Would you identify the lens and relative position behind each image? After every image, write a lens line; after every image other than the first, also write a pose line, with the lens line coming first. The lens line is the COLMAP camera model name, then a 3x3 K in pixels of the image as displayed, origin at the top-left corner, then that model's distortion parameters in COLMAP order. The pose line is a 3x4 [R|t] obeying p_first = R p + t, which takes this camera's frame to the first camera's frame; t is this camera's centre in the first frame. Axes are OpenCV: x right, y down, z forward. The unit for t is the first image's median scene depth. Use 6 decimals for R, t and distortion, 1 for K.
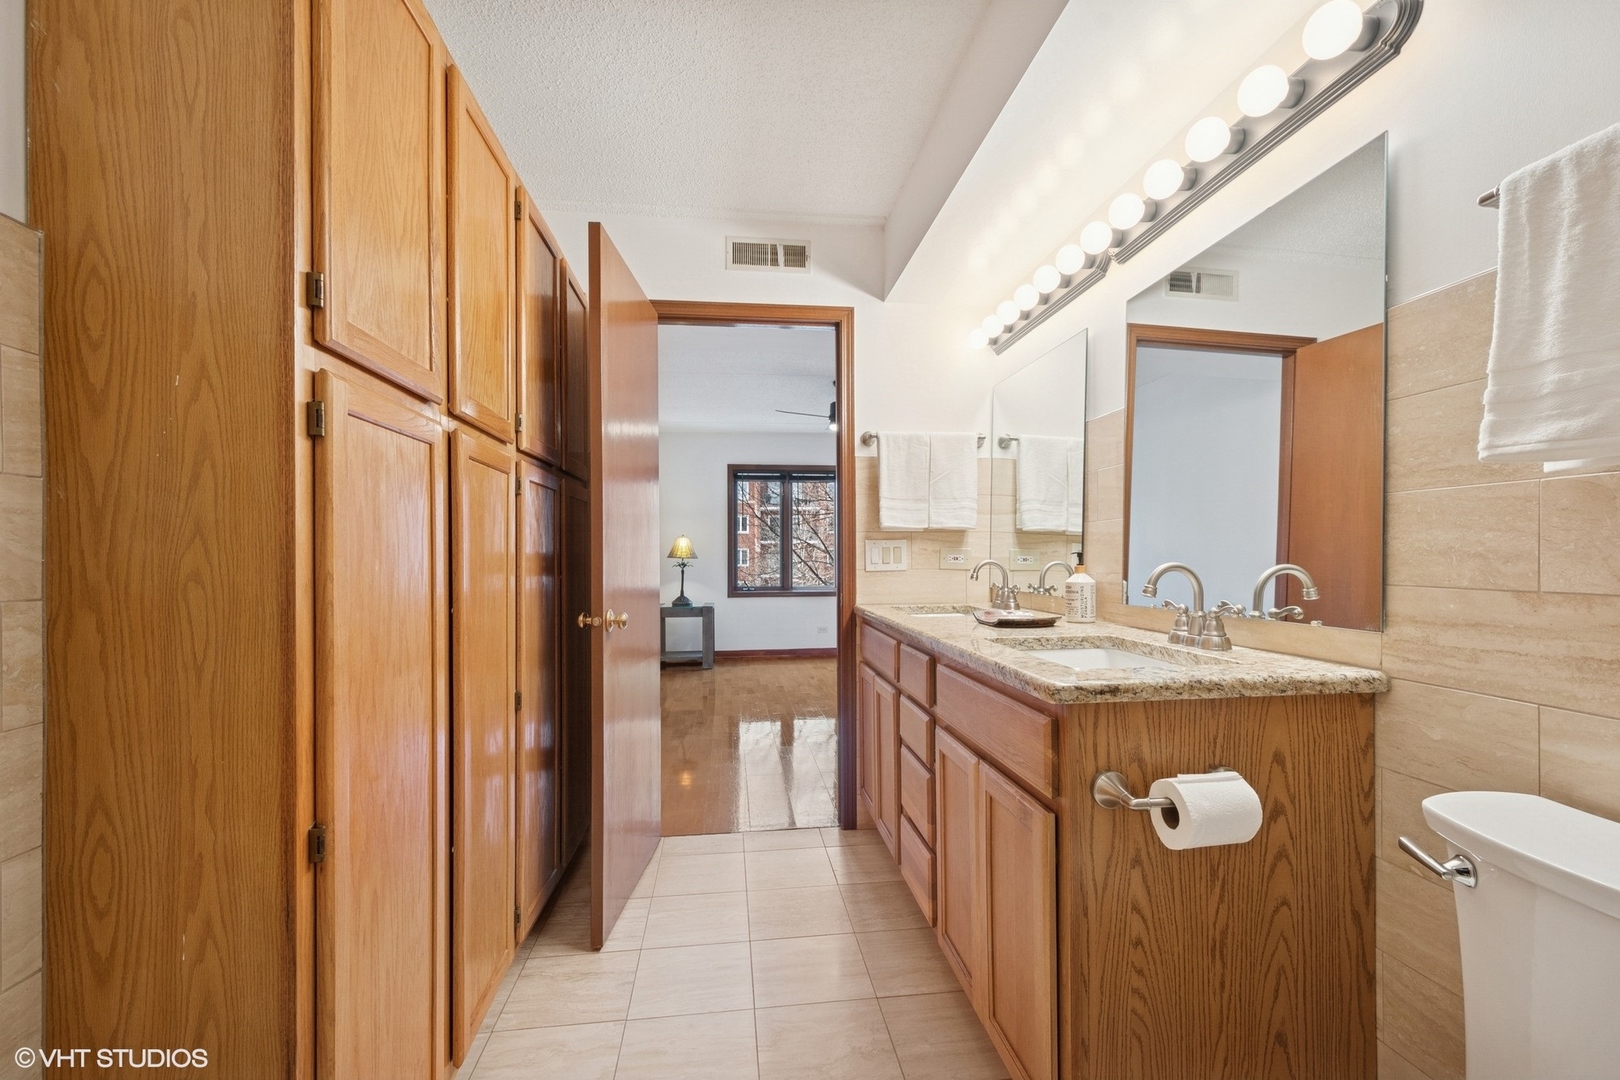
lens RADIAL K [[703.8, 0, 811.5], [0, 703.8, 548.3], [0, 0, 1]] dist [0.003086, -0.000332]
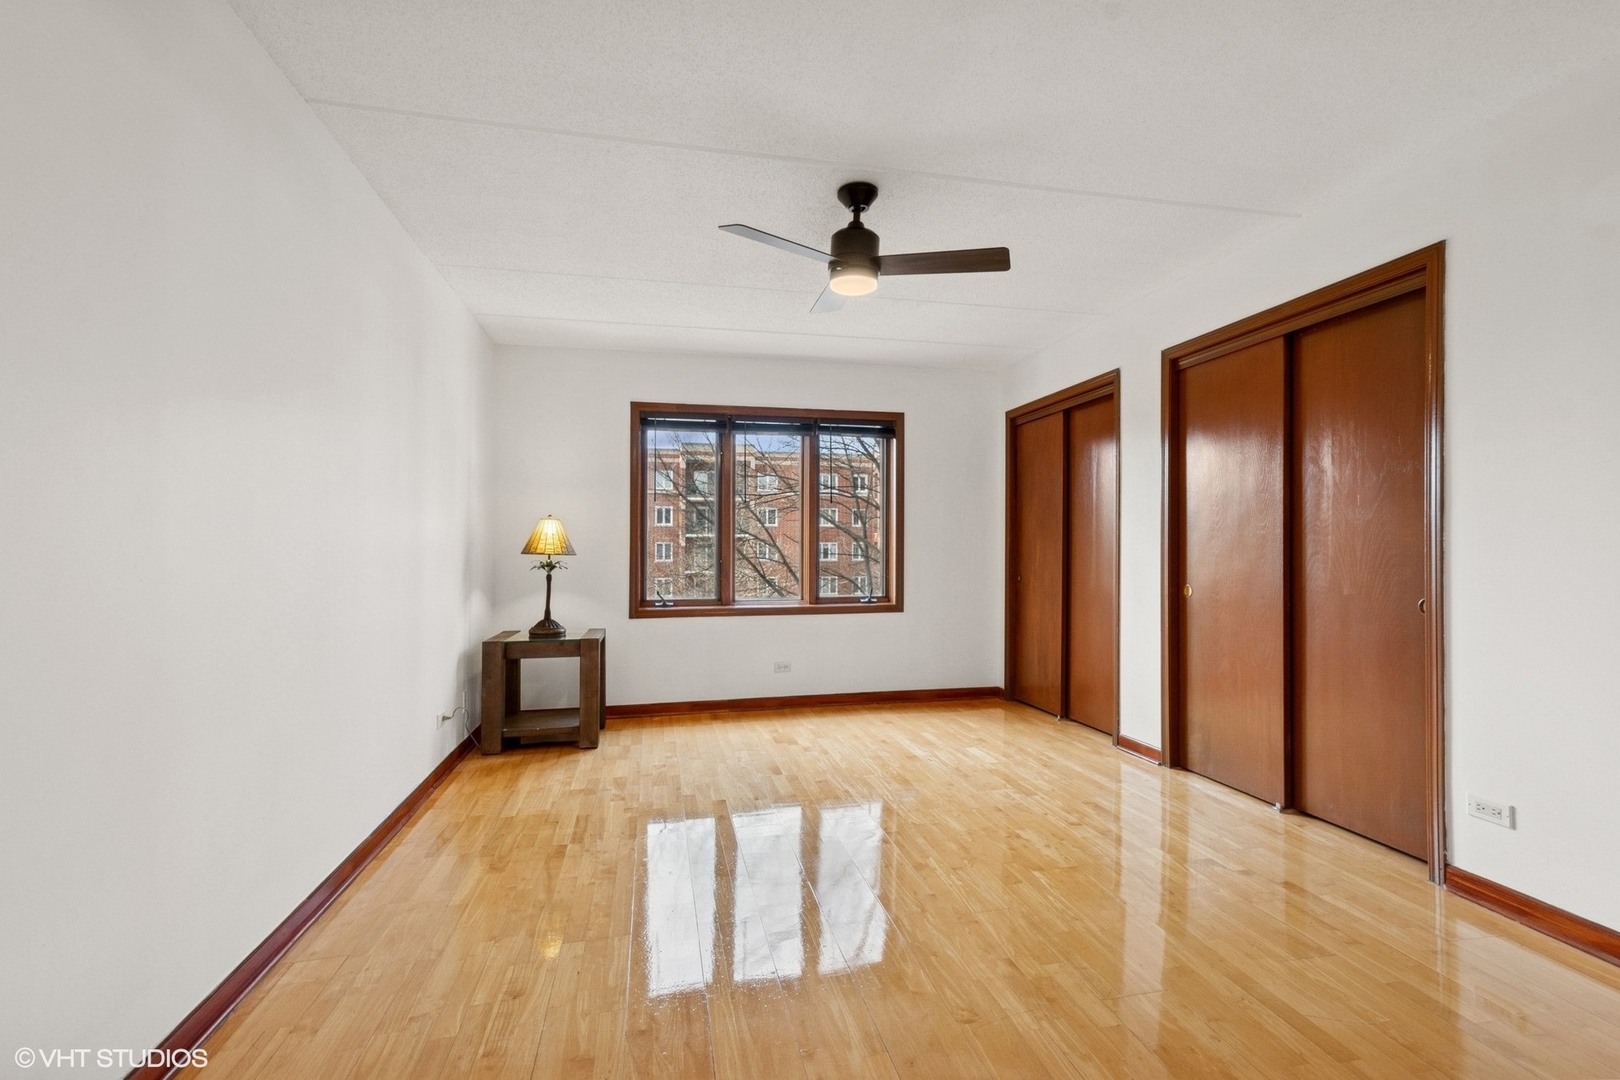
lens RADIAL K [[703.8, 0, 814.7], [0, 703.8, 544.6], [0, 0, 1]] dist [0.003086, -0.000332]
pose [[0.993978, 0.013133, 0.108789, -0.026308], [-0.013259, 0.999912, 0.000434, 0.002387], [-0.108774, -0.001874, 0.994065, 0.381065]]
